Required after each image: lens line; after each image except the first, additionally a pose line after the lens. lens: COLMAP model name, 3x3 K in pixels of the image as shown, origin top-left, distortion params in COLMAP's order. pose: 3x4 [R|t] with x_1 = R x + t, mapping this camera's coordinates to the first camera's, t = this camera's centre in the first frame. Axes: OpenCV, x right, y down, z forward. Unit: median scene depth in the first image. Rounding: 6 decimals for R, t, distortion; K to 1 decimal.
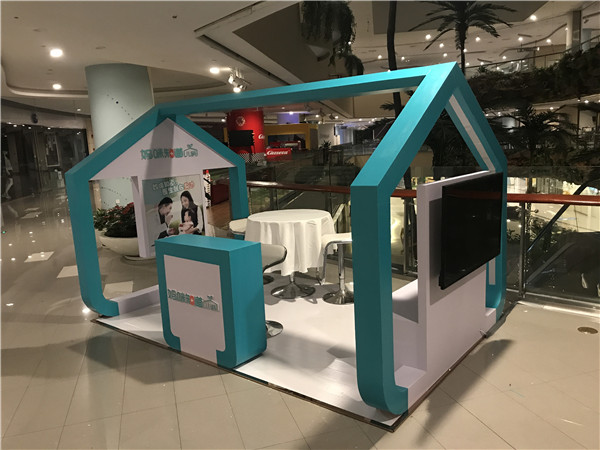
lens RADIAL K [[486.8, 0, 300.0], [0, 486.8, 225.0], [0, 0, 1]] dist [0.001485, -0.012183]
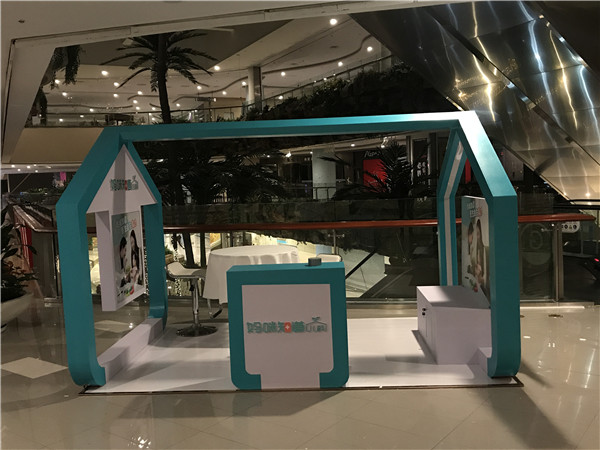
lens RADIAL K [[595.8, 0, 300.0], [0, 595.8, 225.0], [0, 0, 1]] dist [0.010970, 0.002463]
pose [[0.805862, -0.024185, 0.591610, -0.610798], [0.097873, 0.990862, -0.092812, 0.045147], [-0.583959, 0.132696, 0.800865, 0.008476]]
